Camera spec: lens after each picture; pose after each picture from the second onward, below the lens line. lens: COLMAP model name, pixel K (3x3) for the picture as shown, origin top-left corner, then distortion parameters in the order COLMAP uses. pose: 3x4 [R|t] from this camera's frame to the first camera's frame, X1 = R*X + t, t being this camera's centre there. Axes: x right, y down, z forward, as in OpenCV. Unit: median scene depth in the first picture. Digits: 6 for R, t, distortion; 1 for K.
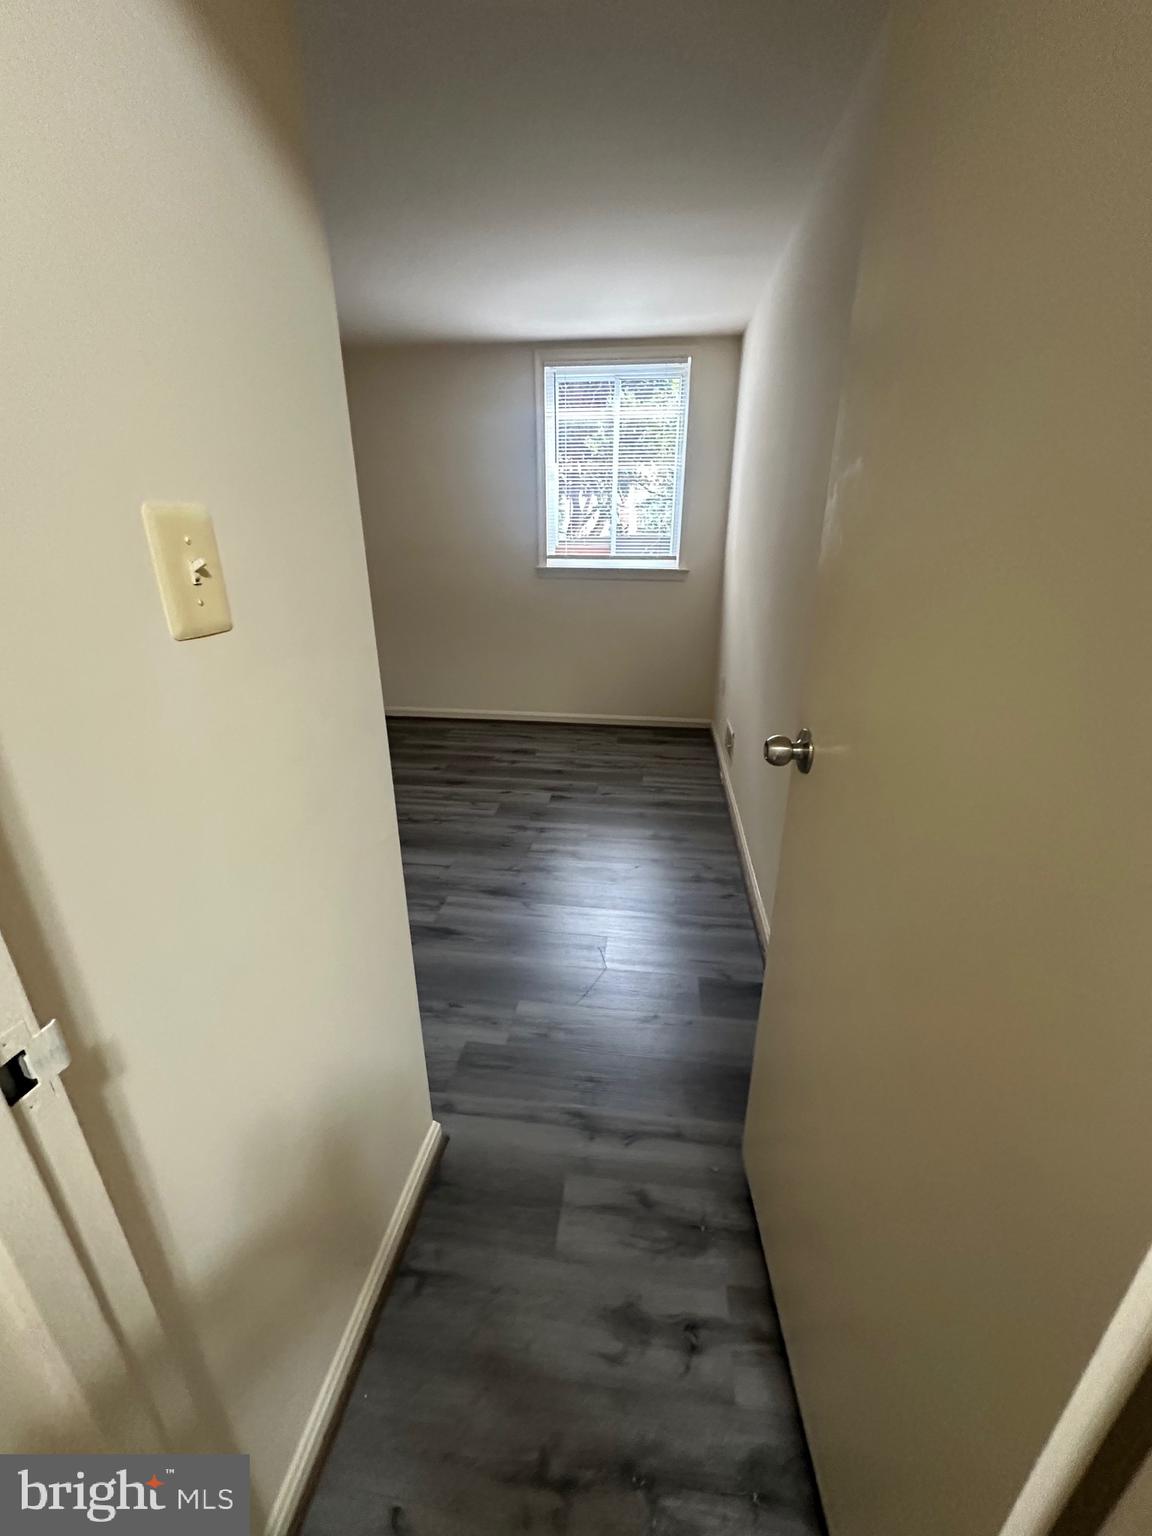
lens RADIAL K [[611.1, 0, 576.0], [0, 611.1, 768.0], [0, 0, 1]] dist [-0.001960, 0.000022]
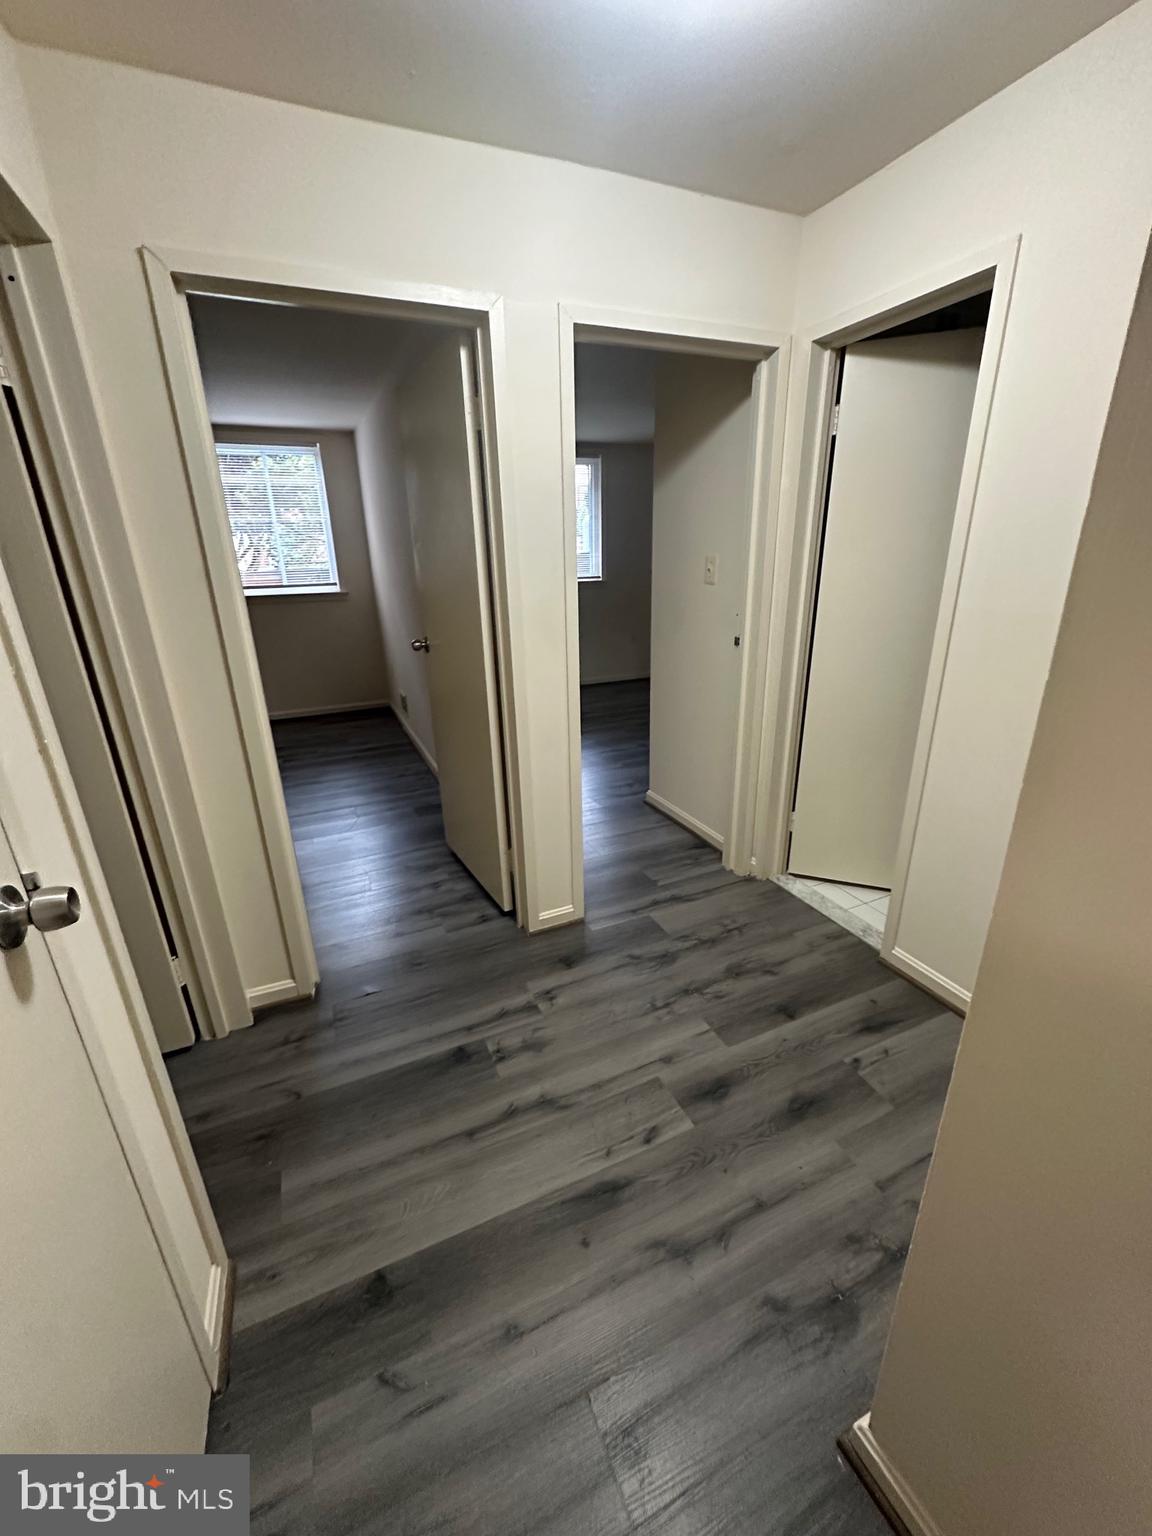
lens RADIAL K [[611.1, 0, 576.0], [0, 611.1, 768.0], [0, 0, 1]] dist [-0.001960, 0.000022]
pose [[0.852125, -0.199187, 0.483950, -0.139611], [0.215894, 0.976177, 0.021642, 0.164599], [-0.476732, 0.086040, 0.874828, -0.472709]]
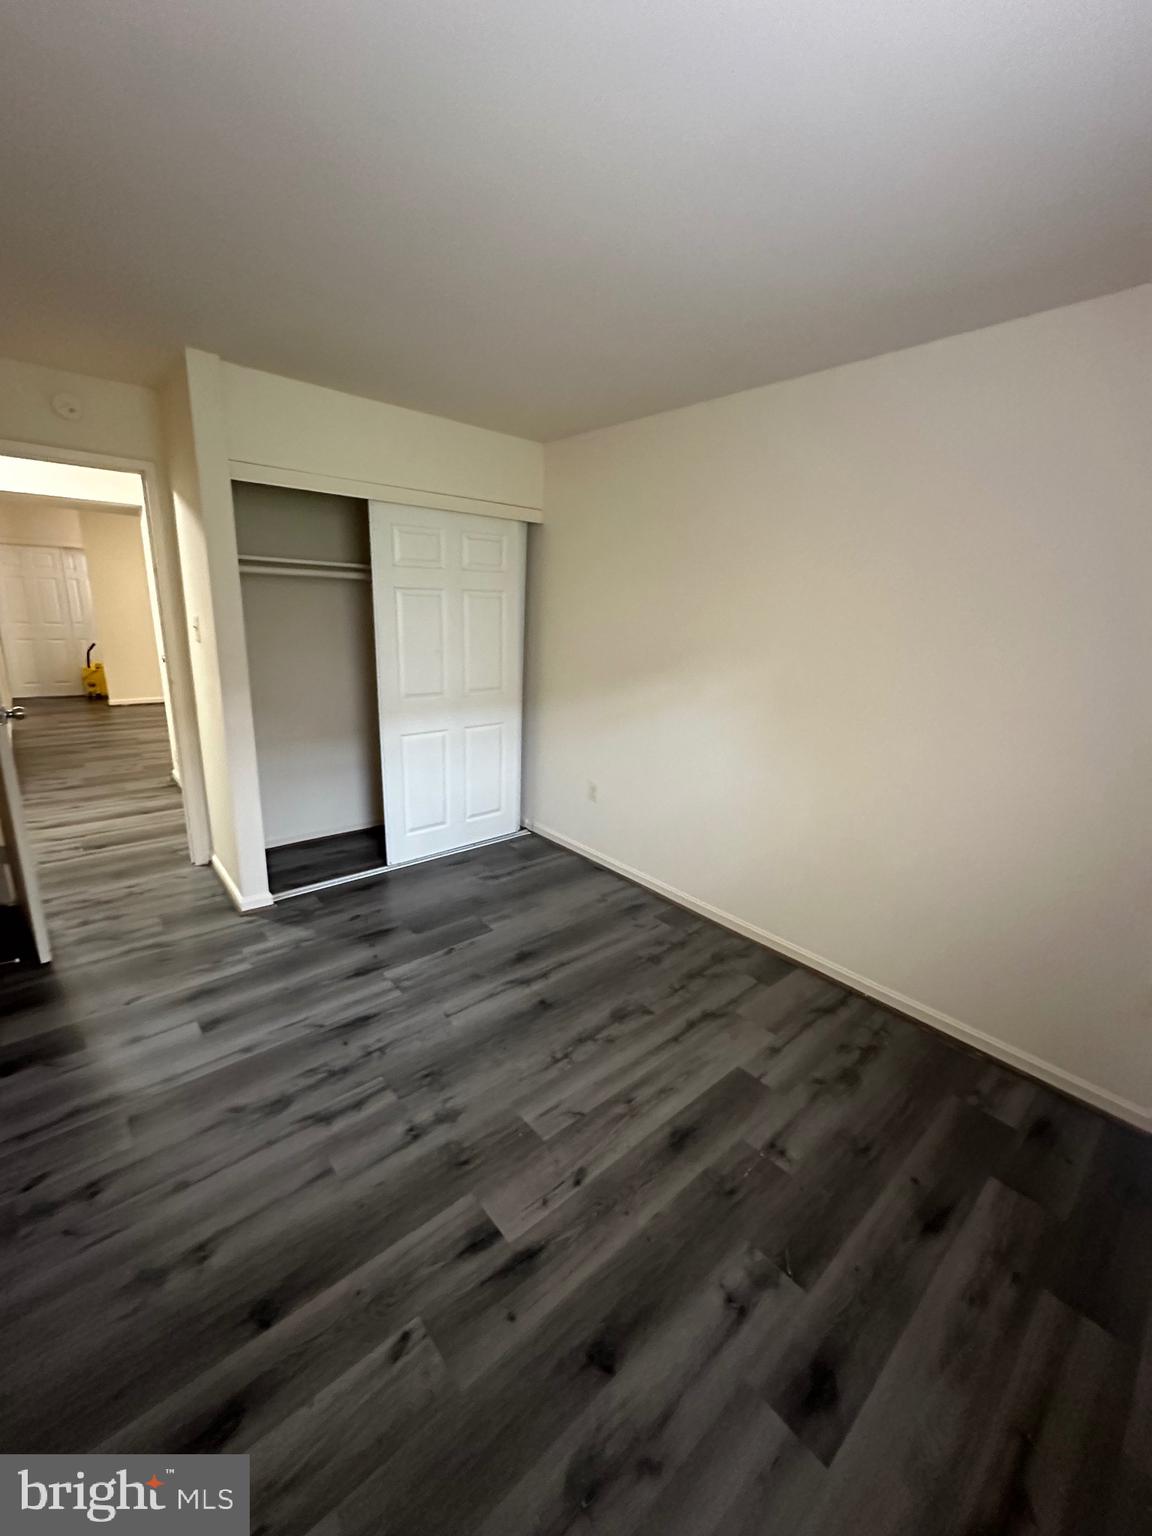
lens RADIAL K [[611.1, 0, 576.0], [0, 611.1, 768.0], [0, 0, 1]] dist [-0.001960, 0.000022]
pose [[-0.654942, 0.169142, -0.736507, 0.214675], [-0.318379, 0.822143, 0.471928, -0.510659], [0.685337, 0.543573, -0.484605, 1.157070]]
